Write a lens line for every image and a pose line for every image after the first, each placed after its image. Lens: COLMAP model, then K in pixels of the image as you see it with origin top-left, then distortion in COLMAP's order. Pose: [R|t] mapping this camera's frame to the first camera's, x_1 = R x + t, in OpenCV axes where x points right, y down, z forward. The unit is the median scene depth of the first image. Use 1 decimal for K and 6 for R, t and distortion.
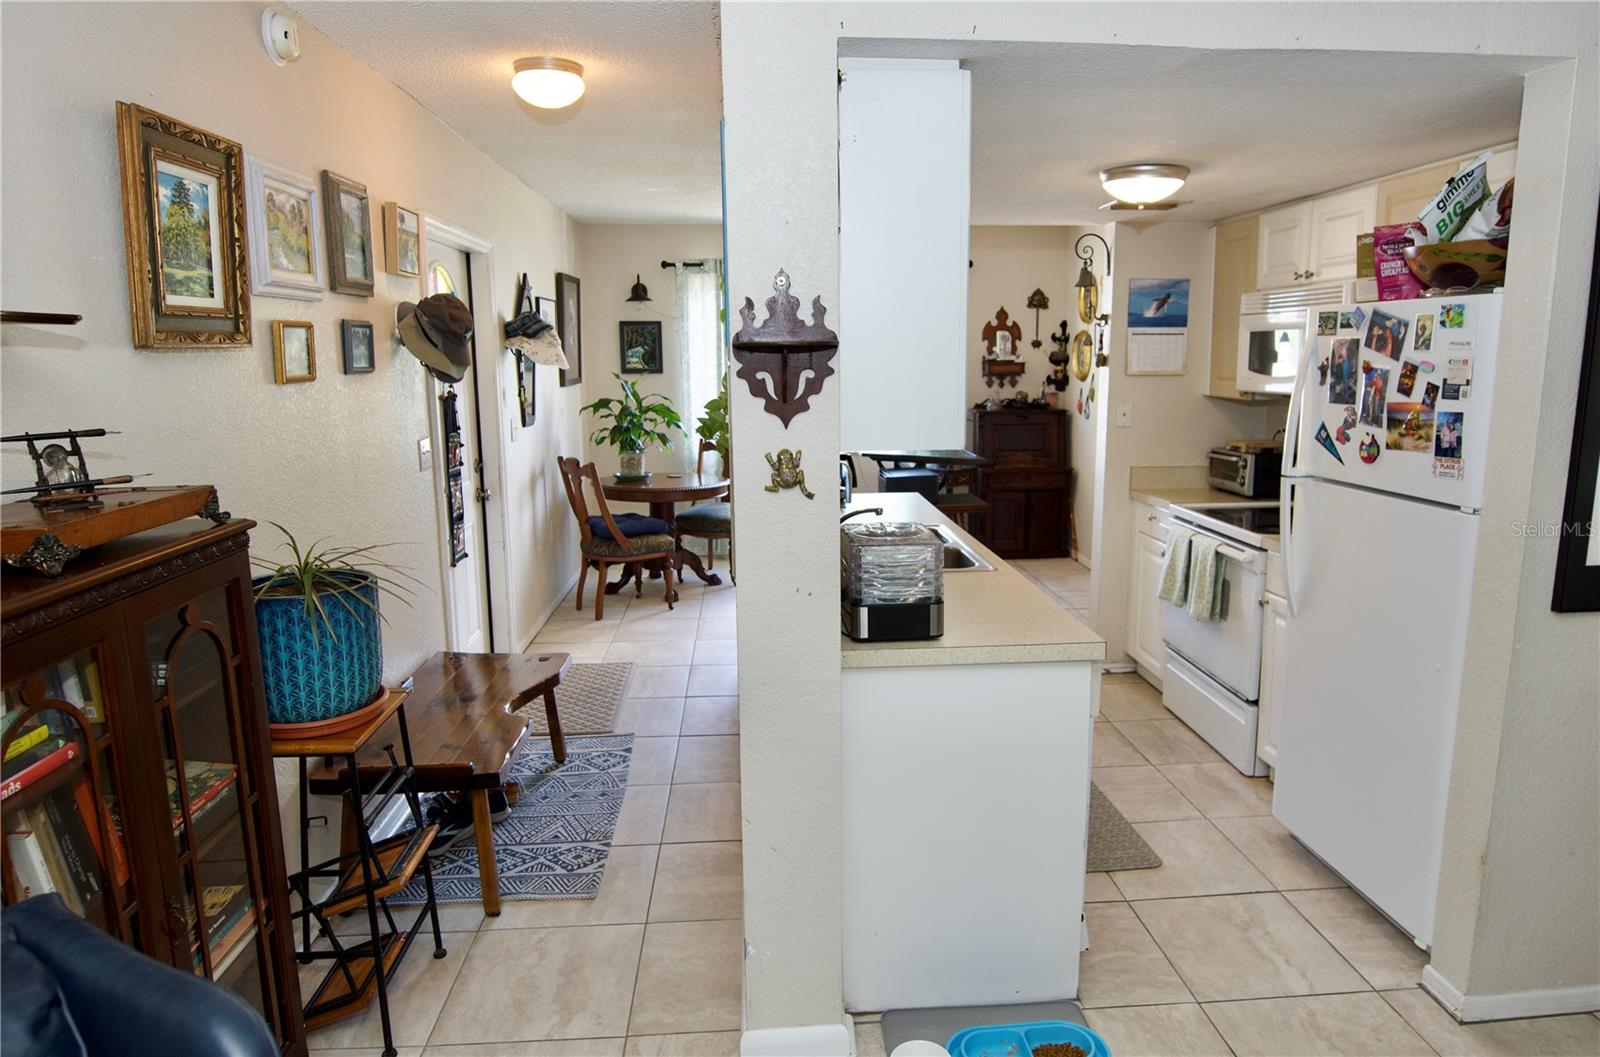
lens RADIAL K [[975.3, 0, 813.6], [0, 975.3, 525.6], [0, 0, 1]] dist [-0.013239, -0.003915]
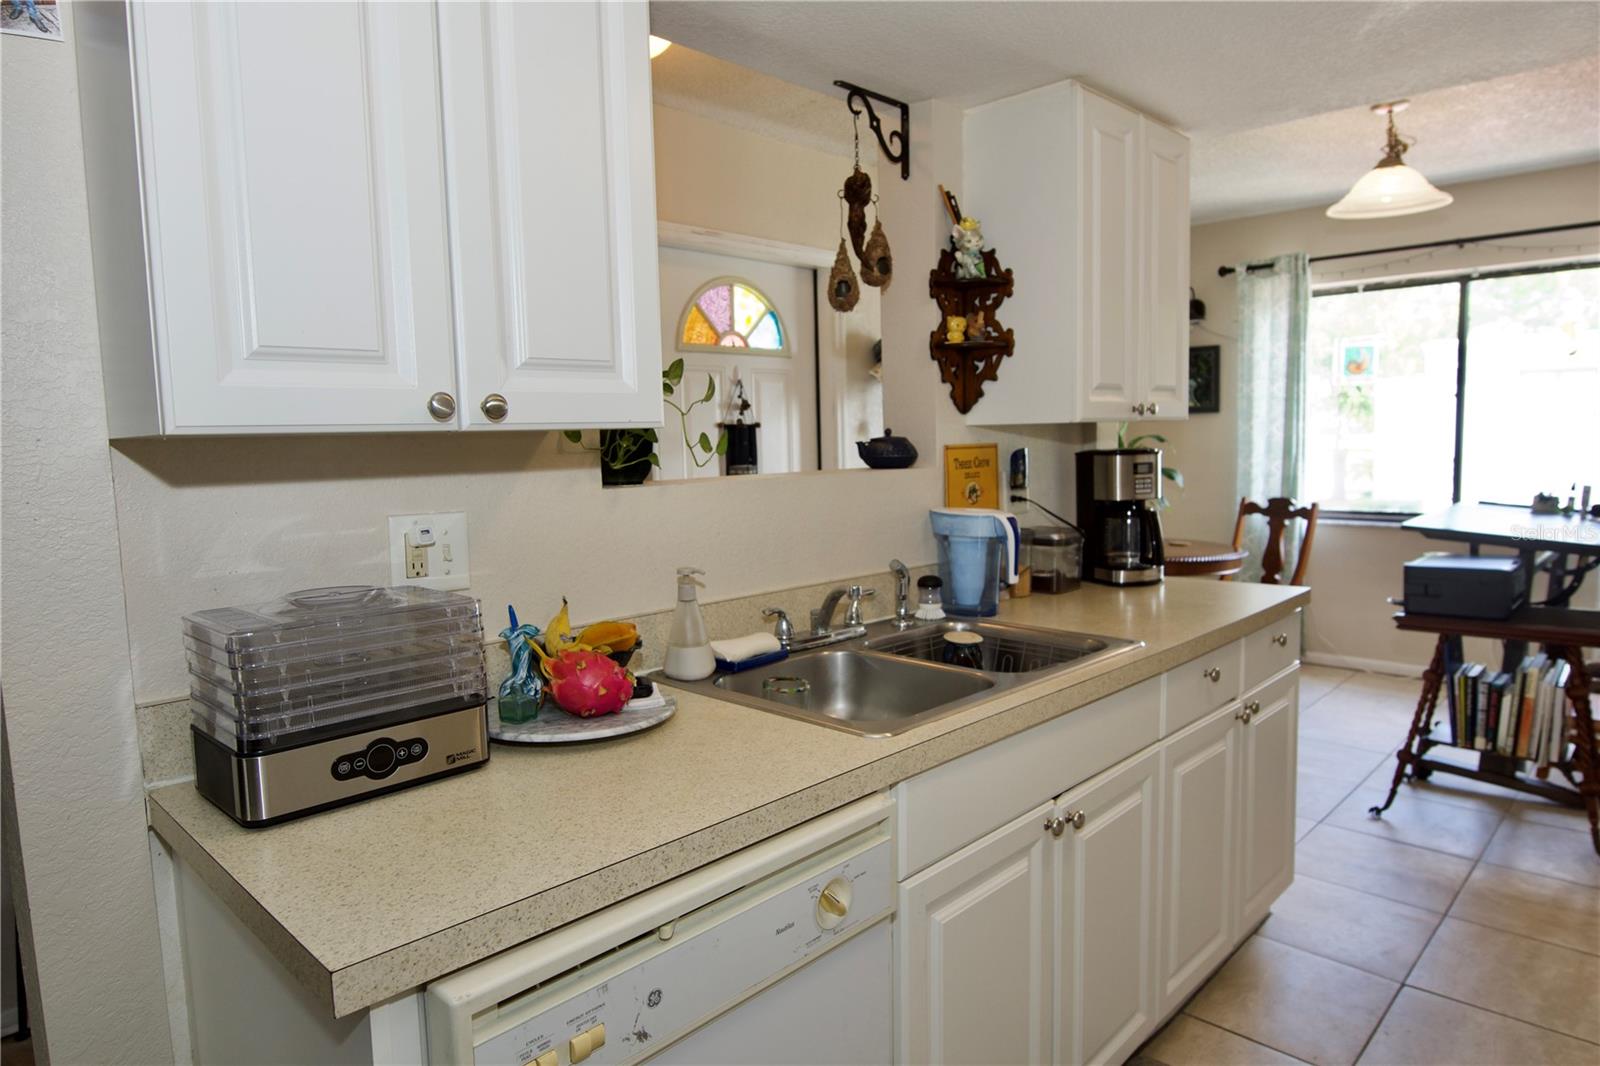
lens RADIAL K [[975.3, 0, 804.5], [0, 975.3, 536.3], [0, 0, 1]] dist [-0.013239, -0.003915]
pose [[0.669098, 0.070817, -0.739793, 0.360429], [-0.113217, 0.993544, -0.007290, -0.029038], [0.734500, 0.088634, 0.672795, 0.449496]]
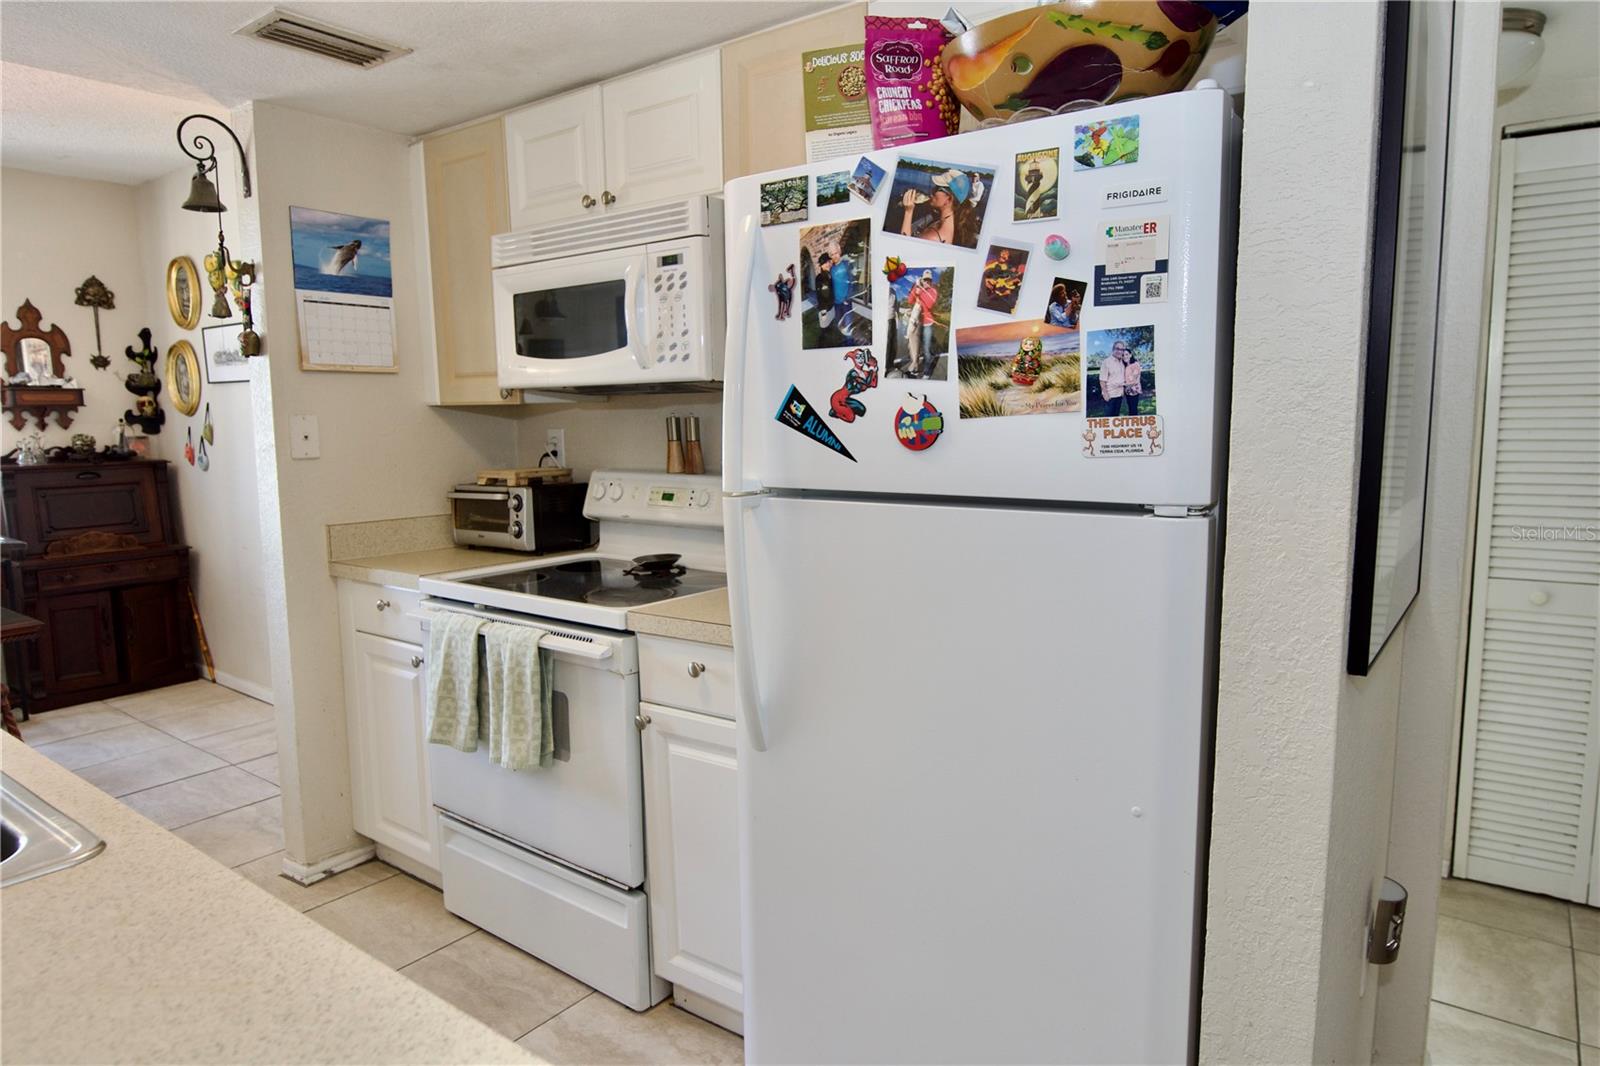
lens RADIAL K [[975.3, 0, 804.5], [0, 975.3, 532.2], [0, 0, 1]] dist [-0.013239, -0.003915]
pose [[0.654842, -0.089557, 0.750441, 0.079158], [0.137080, 0.990559, -0.001405, -0.017246], [-0.743230, 0.103791, 0.660936, 0.439475]]
